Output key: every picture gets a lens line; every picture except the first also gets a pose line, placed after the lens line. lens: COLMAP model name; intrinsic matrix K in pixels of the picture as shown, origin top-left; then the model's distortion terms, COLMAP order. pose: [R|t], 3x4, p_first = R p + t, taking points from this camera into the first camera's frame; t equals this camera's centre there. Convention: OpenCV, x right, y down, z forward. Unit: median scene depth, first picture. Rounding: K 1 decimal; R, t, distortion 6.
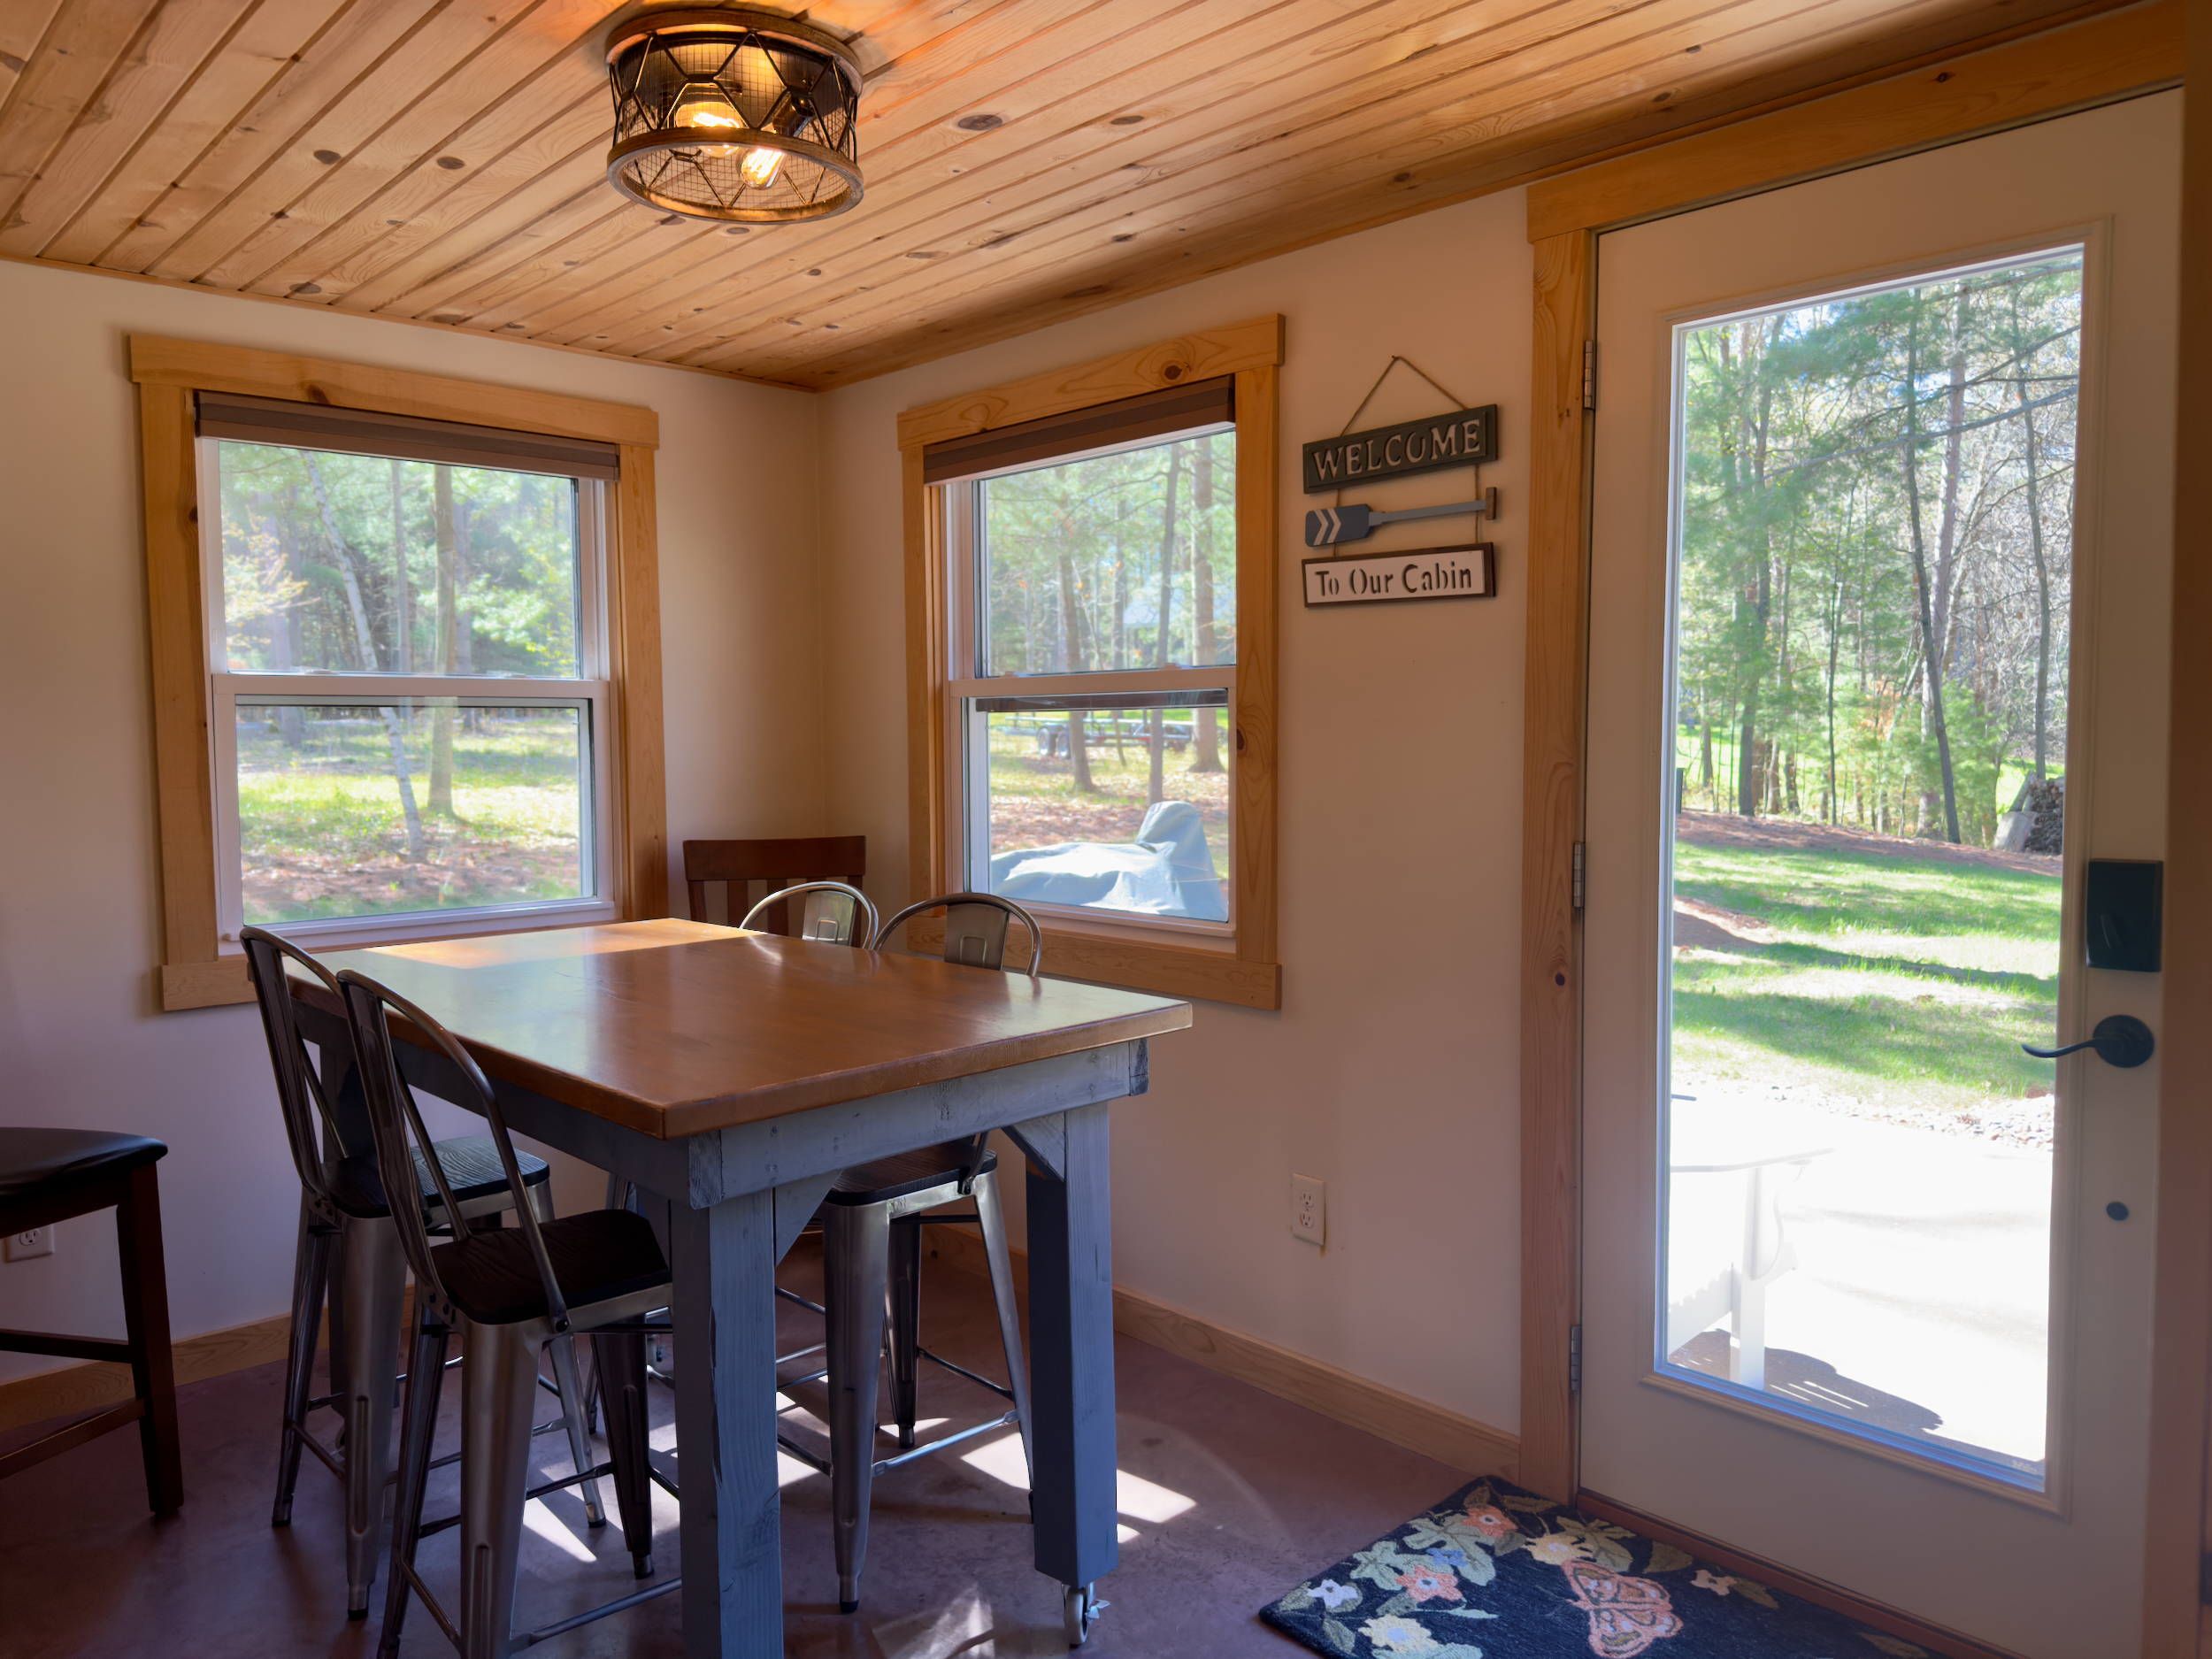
lens RADIAL K [[1557.6, 0, 1100.0], [0, 1557.6, 818.1], [0, 0, 1]] dist [0.055393, -0.073846]
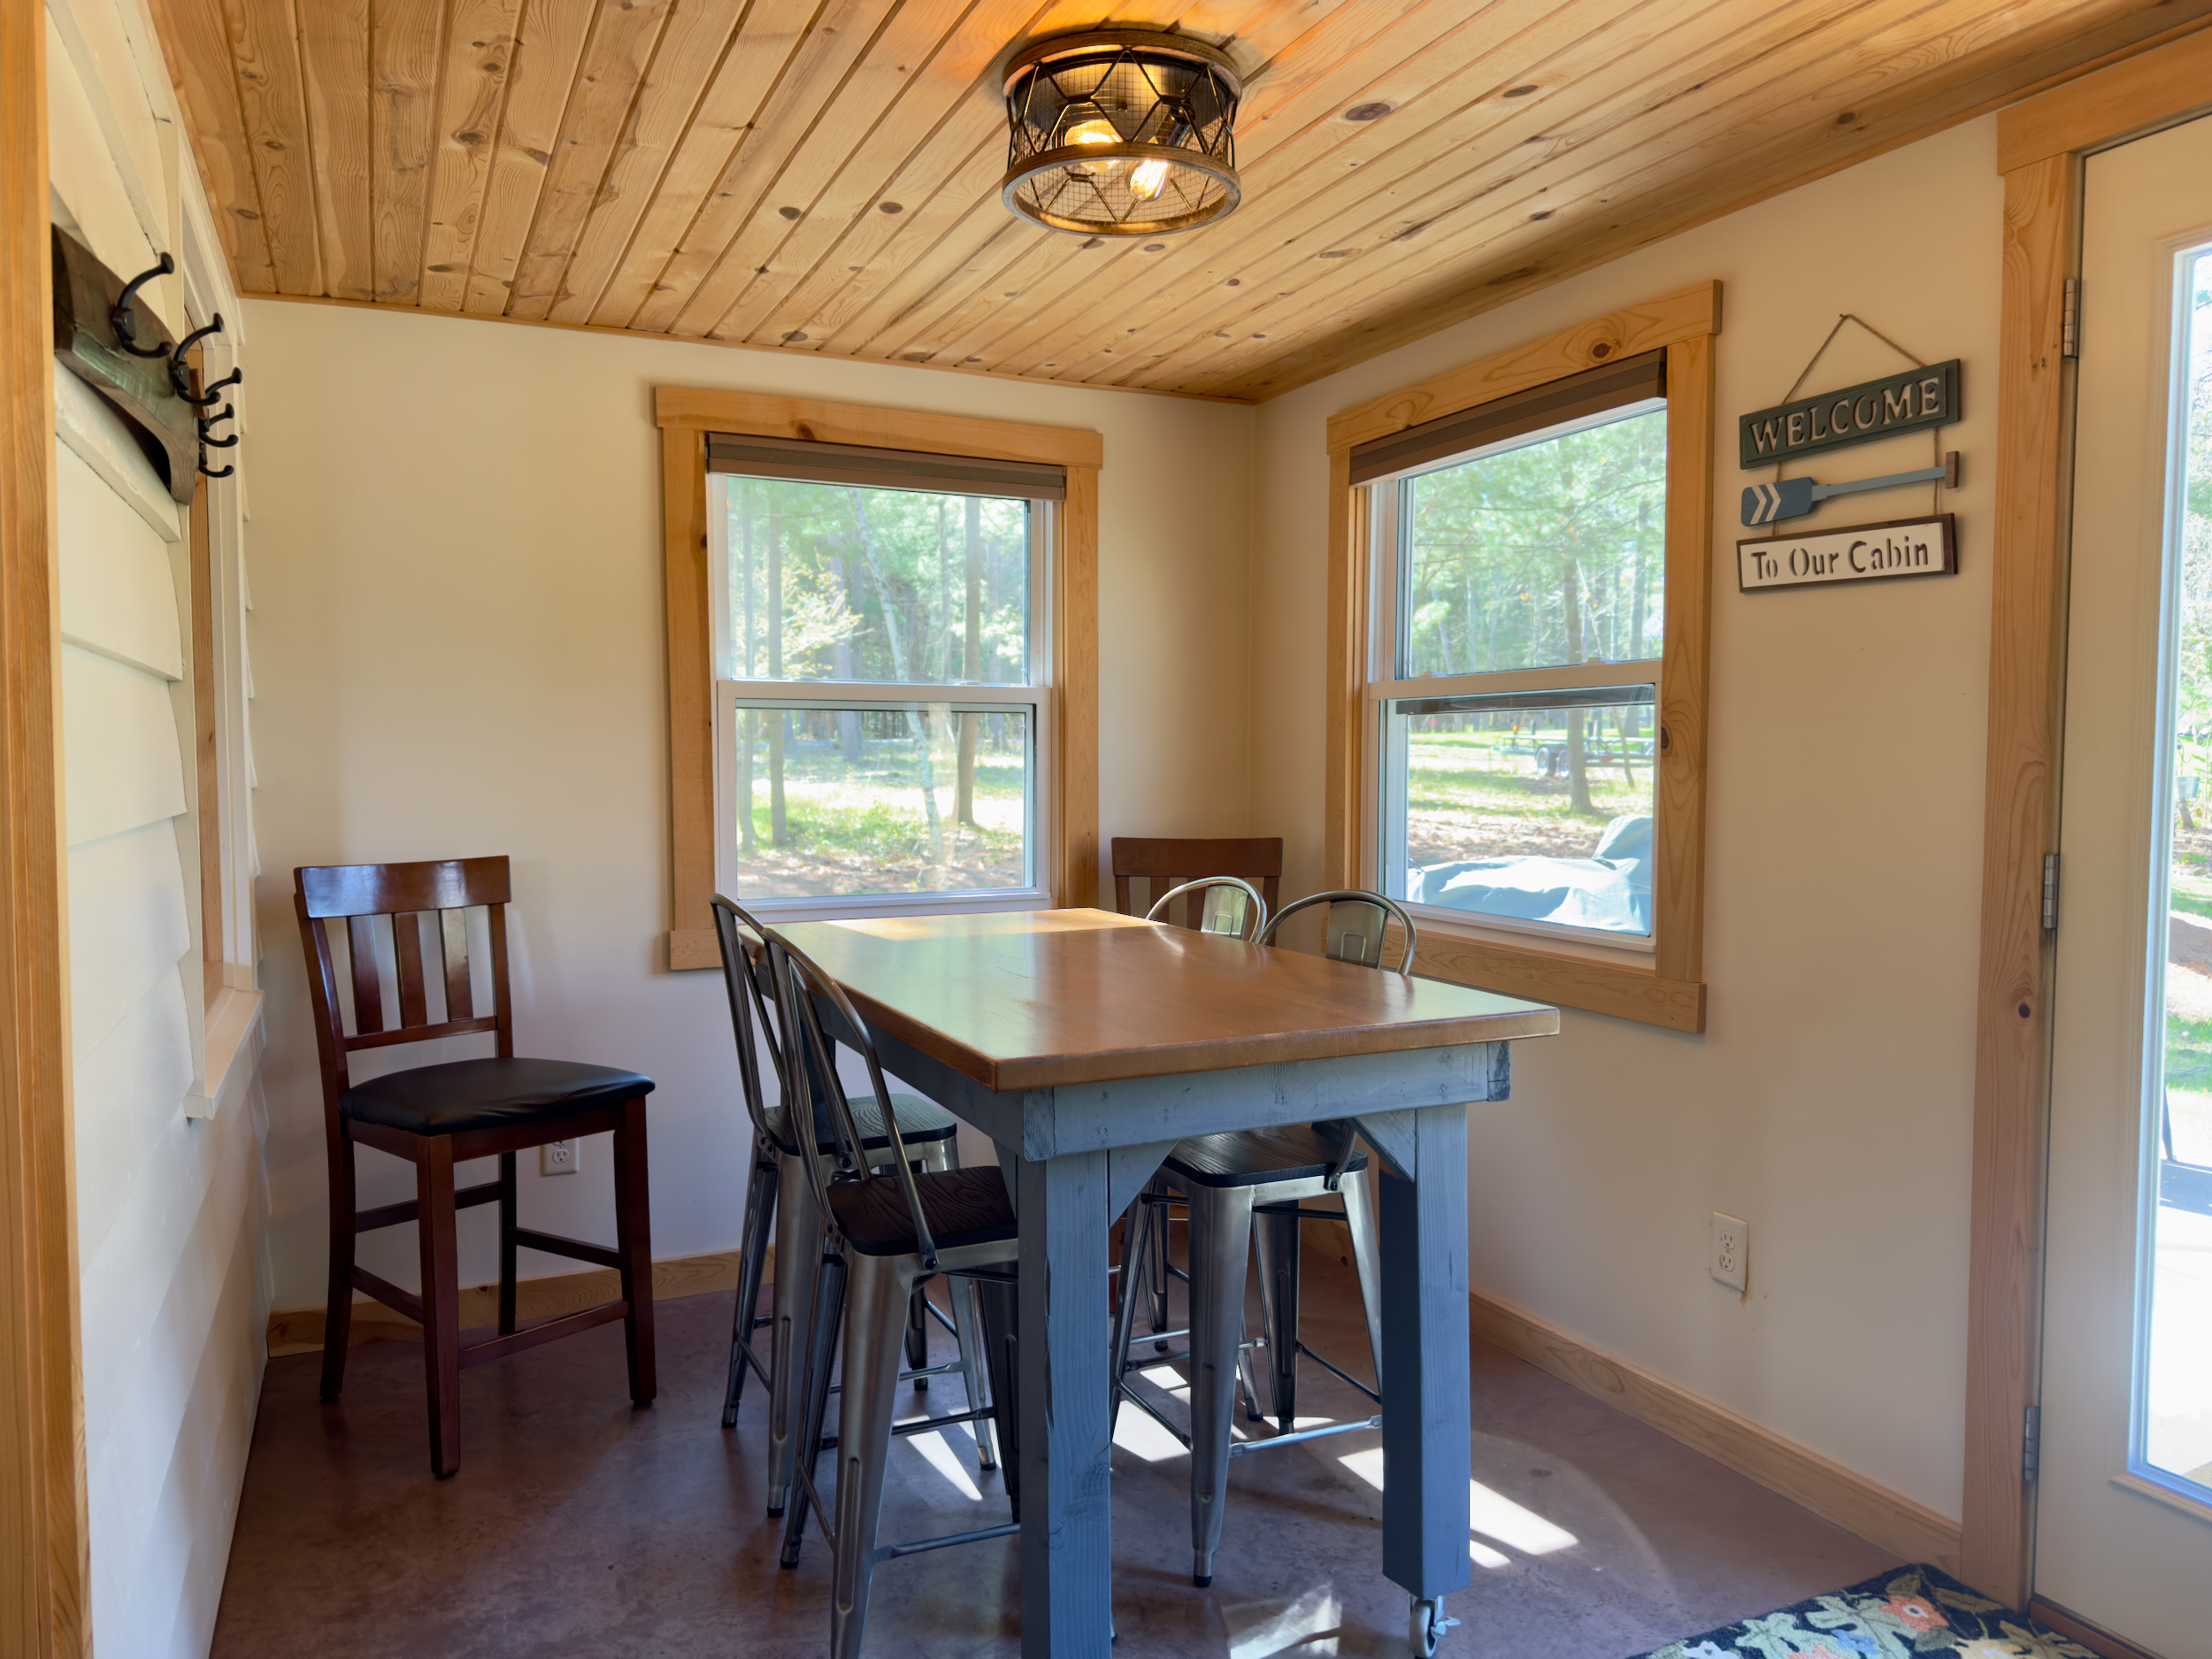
lens RADIAL K [[1557.6, 0, 1107.3], [0, 1557.6, 825.7], [0, 0, 1]] dist [0.055393, -0.073846]
pose [[0.950260, 0.021686, -0.310702, 0.075316], [-0.024552, 0.999684, -0.005315, 0.016746], [0.310488, 0.012679, 0.950493, 0.006227]]
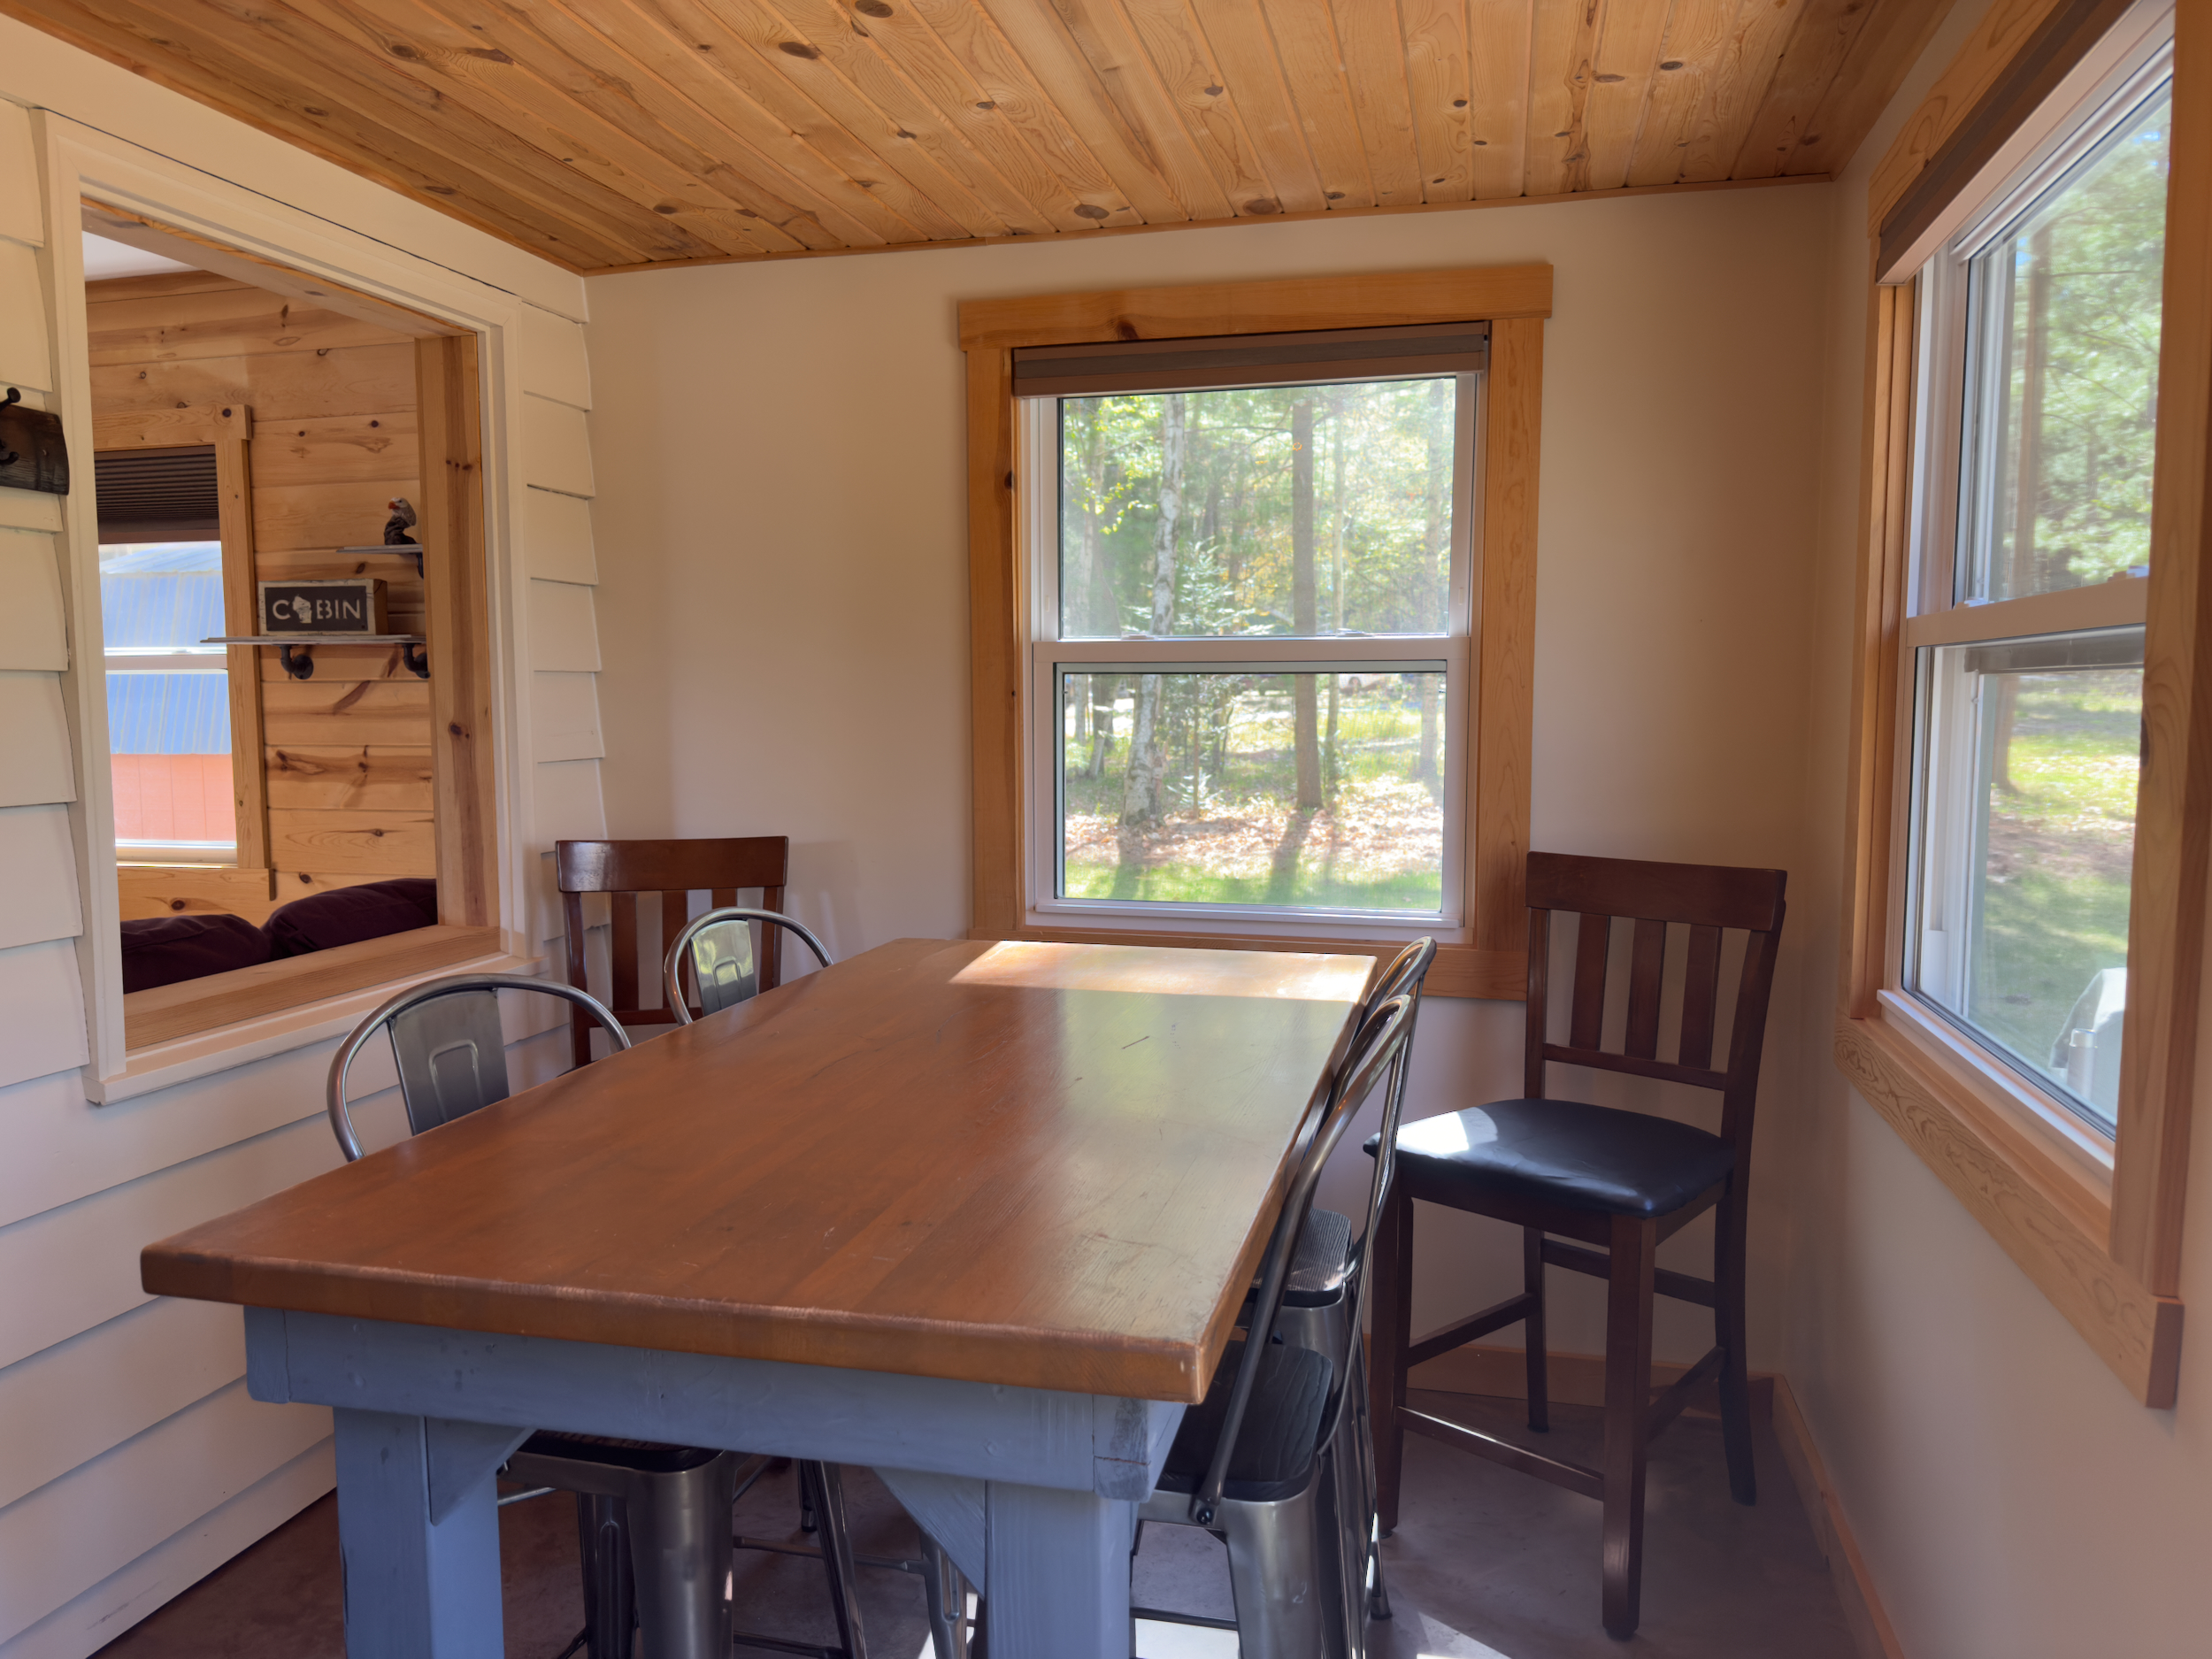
lens RADIAL K [[1557.6, 0, 1105.5], [0, 1557.6, 824.0], [0, 0, 1]] dist [0.055393, -0.073846]
pose [[0.540560, 0.078767, -0.837610, 0.333925], [-0.051545, 0.996838, 0.060475, -0.045601], [0.839725, 0.010484, 0.542910, 0.601854]]
